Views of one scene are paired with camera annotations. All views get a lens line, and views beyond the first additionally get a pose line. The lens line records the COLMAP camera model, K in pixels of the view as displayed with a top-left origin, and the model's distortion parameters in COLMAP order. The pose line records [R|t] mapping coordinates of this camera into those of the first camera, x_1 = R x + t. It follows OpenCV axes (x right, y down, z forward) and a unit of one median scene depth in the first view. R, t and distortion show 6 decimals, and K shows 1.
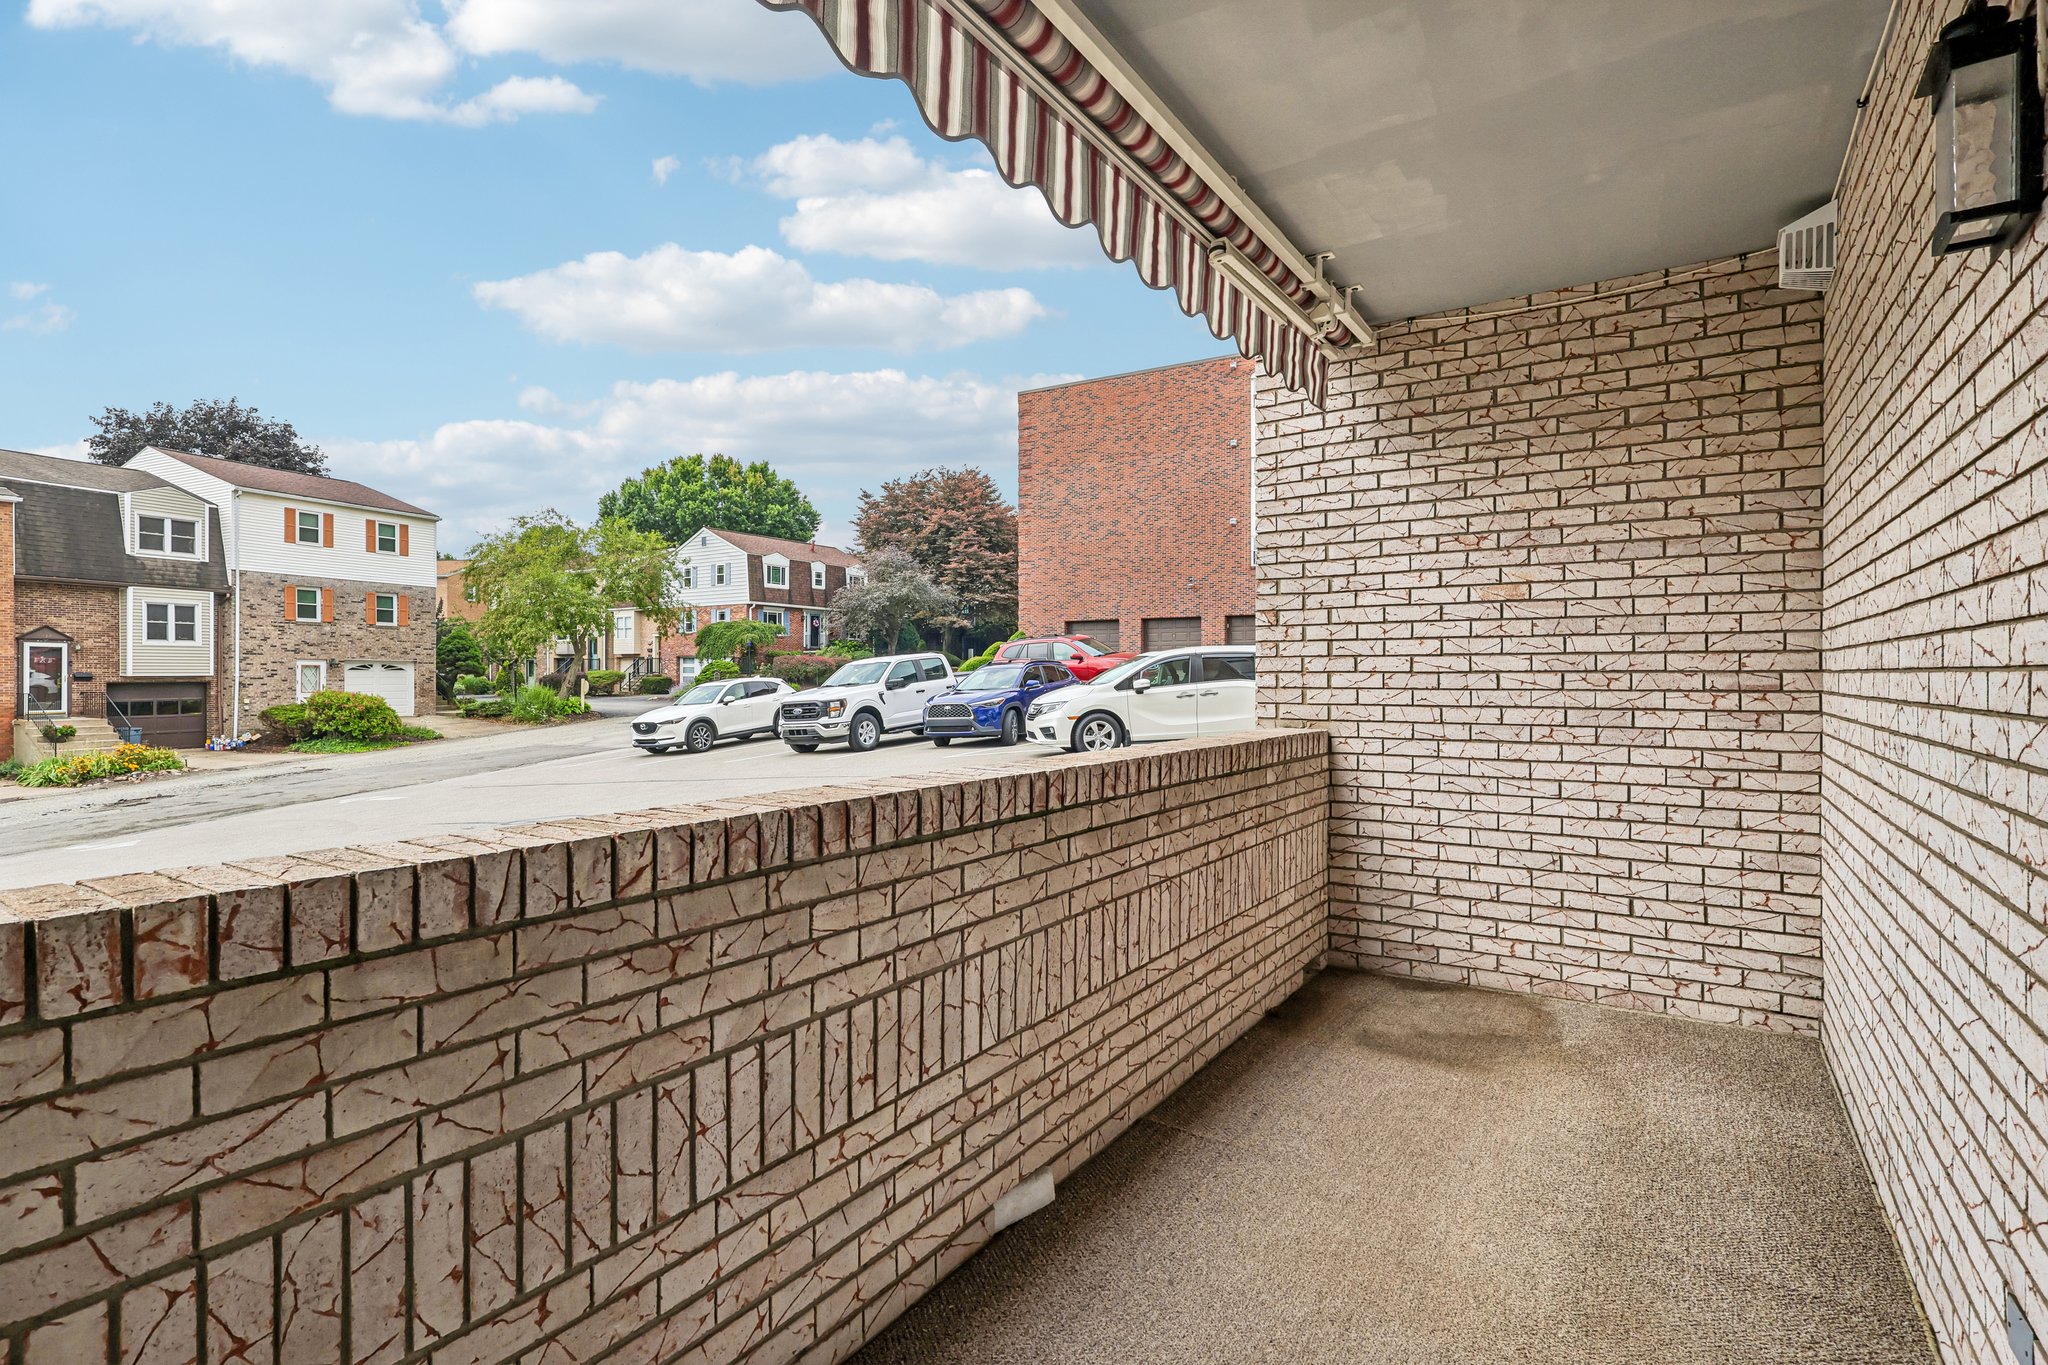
lens RADIAL K [[999.4, 0, 1014.5], [0, 999.4, 675.4], [0, 0, 1]] dist [-0.002276, 0.000362]
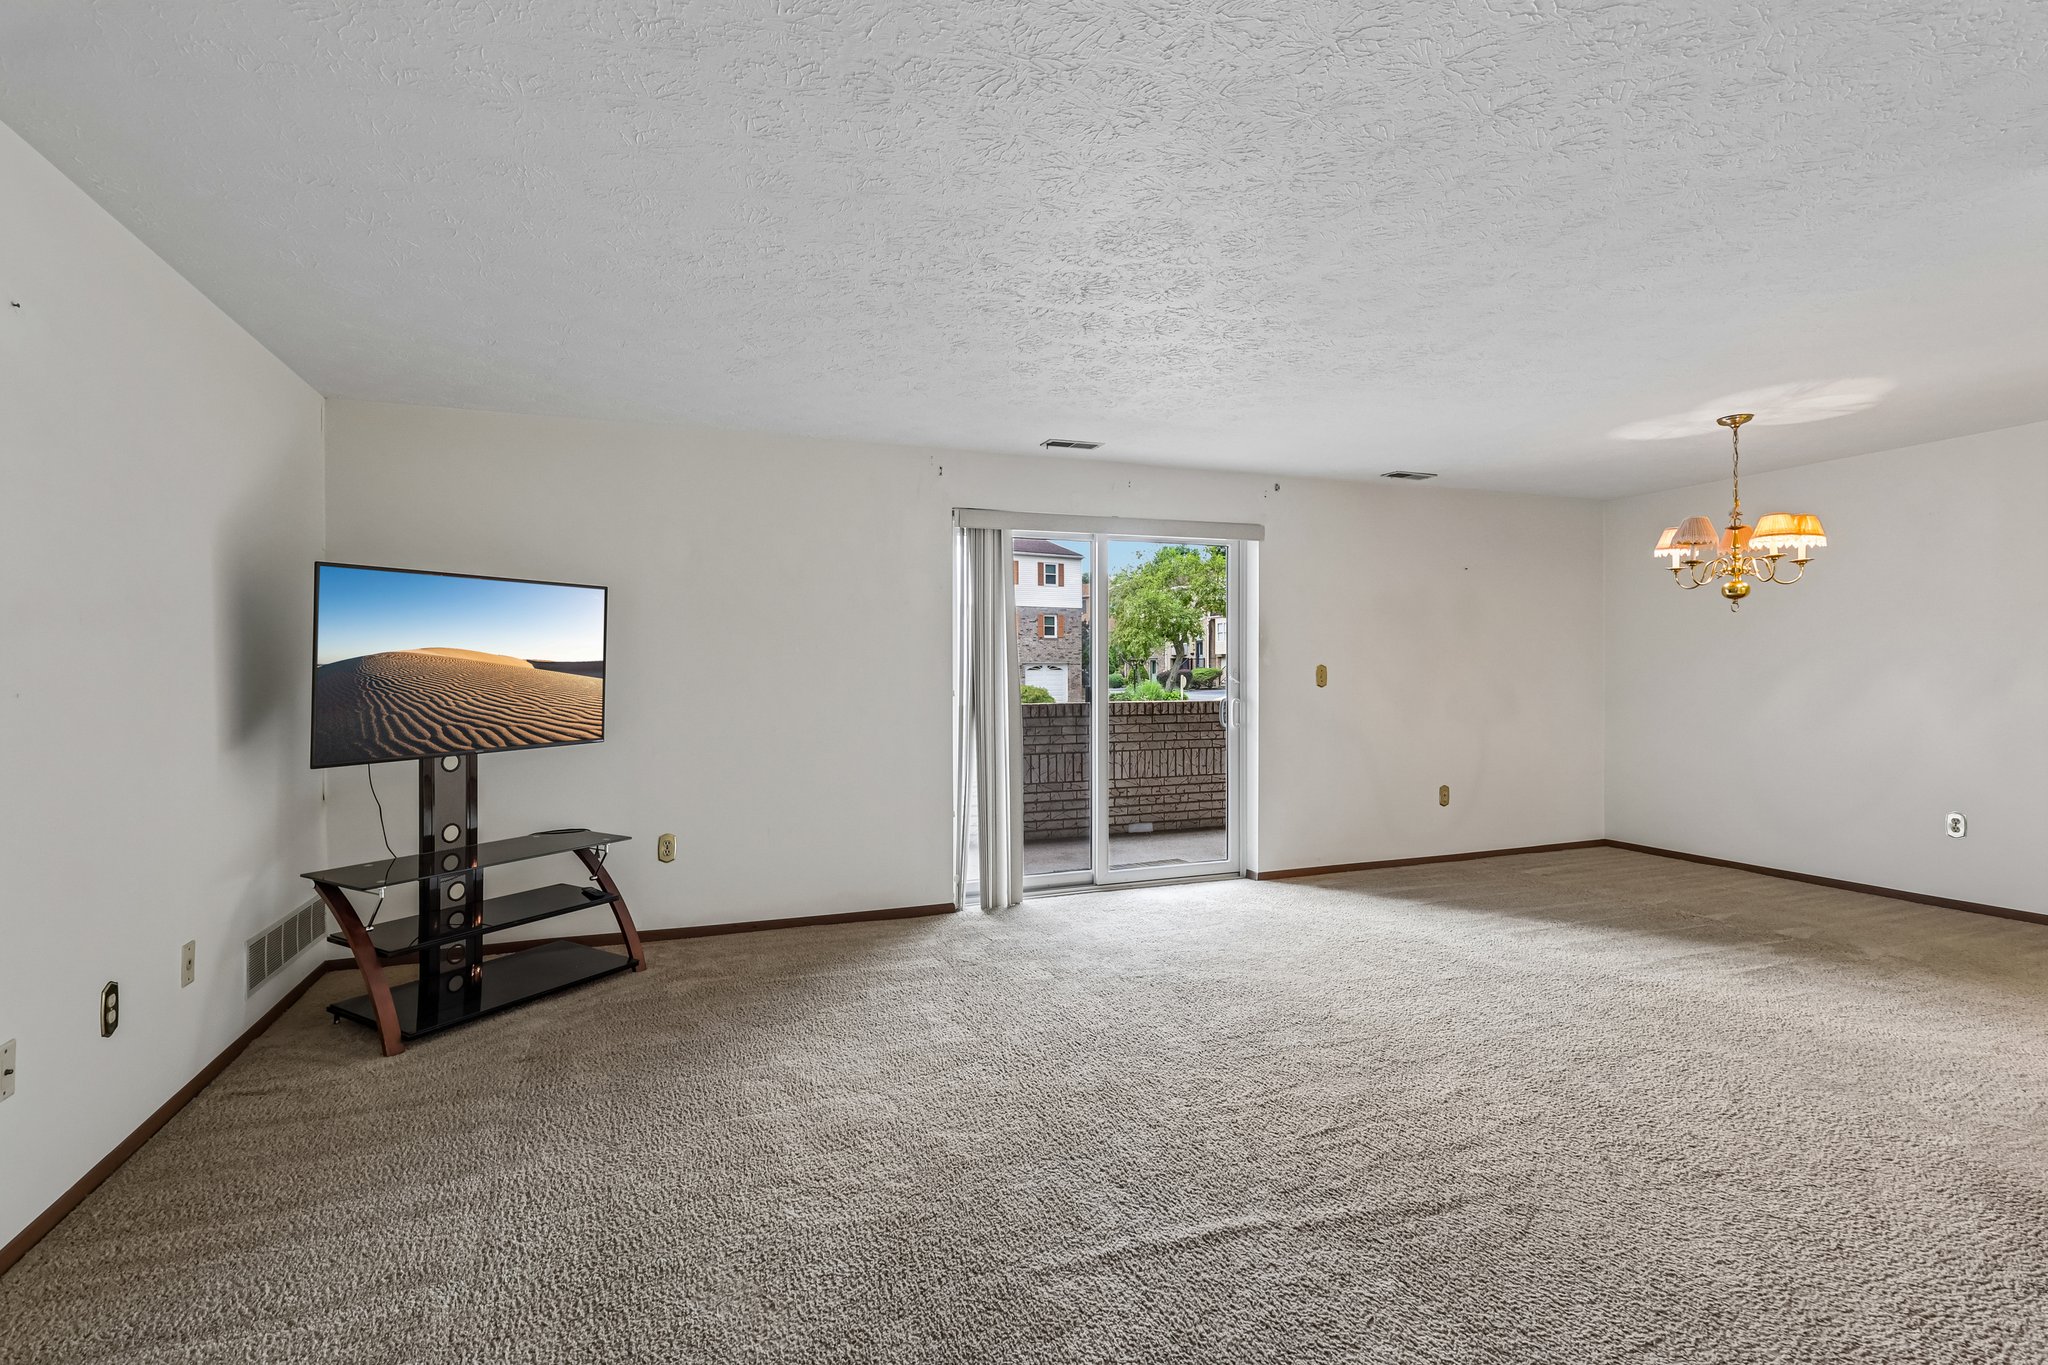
lens RADIAL K [[948.9, 0, 1013.6], [0, 948.9, 683.3], [0, 0, 1]] dist [-0.000947, 0.000569]
pose [[0.817988, 0.000028, -0.575236, 0.881880], [0.007056, 0.999924, 0.010081, -0.000360], [0.575192, -0.012305, 0.817926, -1.098317]]
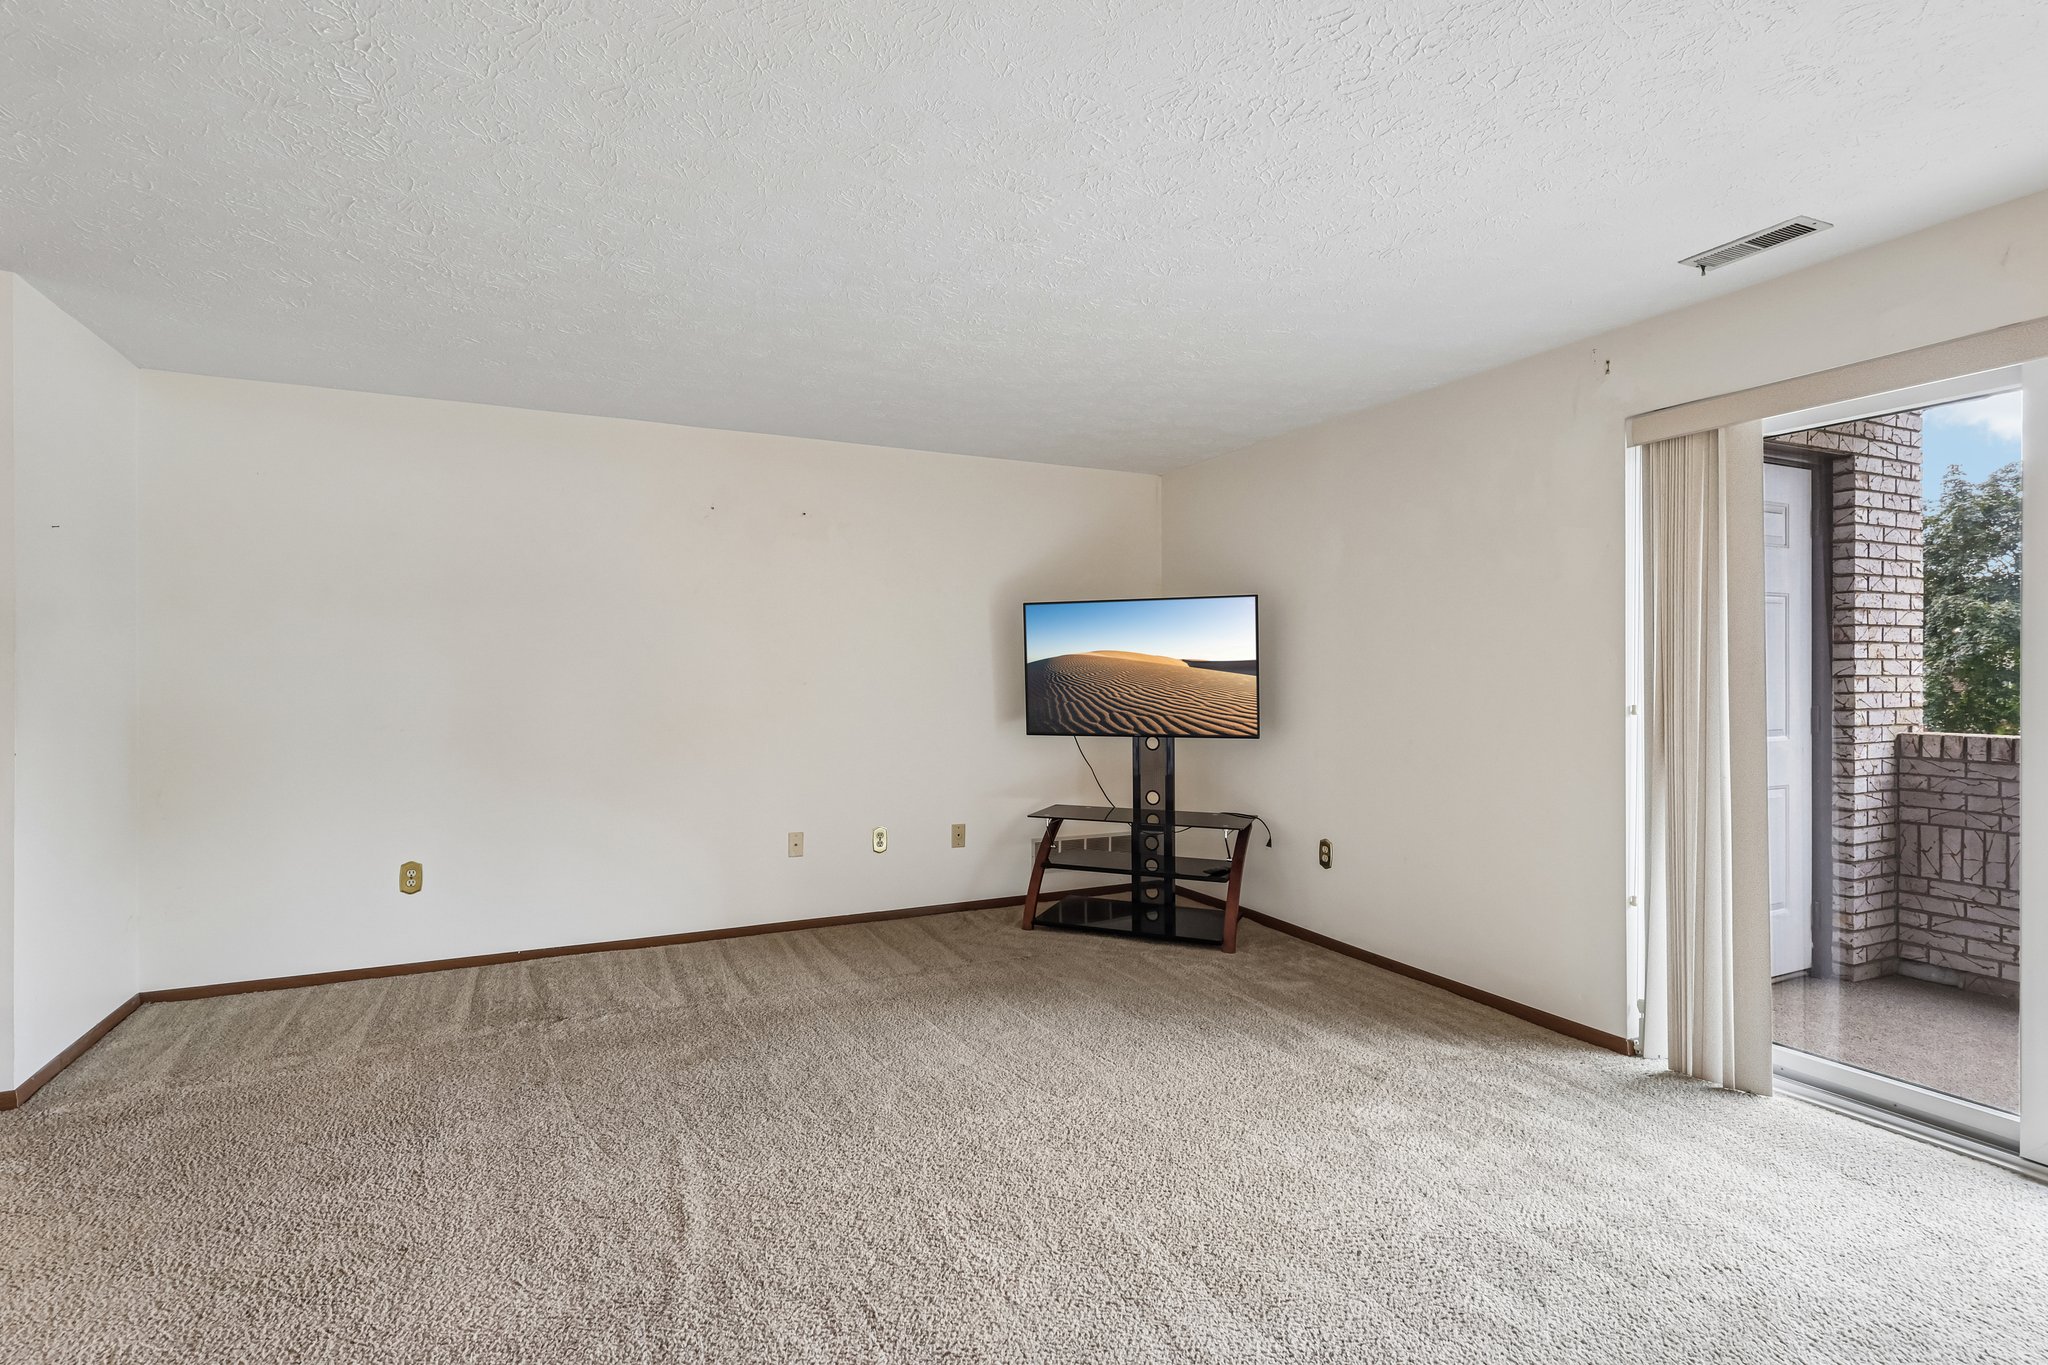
lens RADIAL K [[990.0, 0, 1021.8], [0, 990.0, 682.4], [0, 0, 1]] dist [0.001296, 0.000318]
pose [[-0.500931, 0.007100, -0.865458, 1.063752], [-0.000397, 0.999964, 0.008433, -0.004201], [0.865487, 0.004568, -0.500911, -0.173677]]
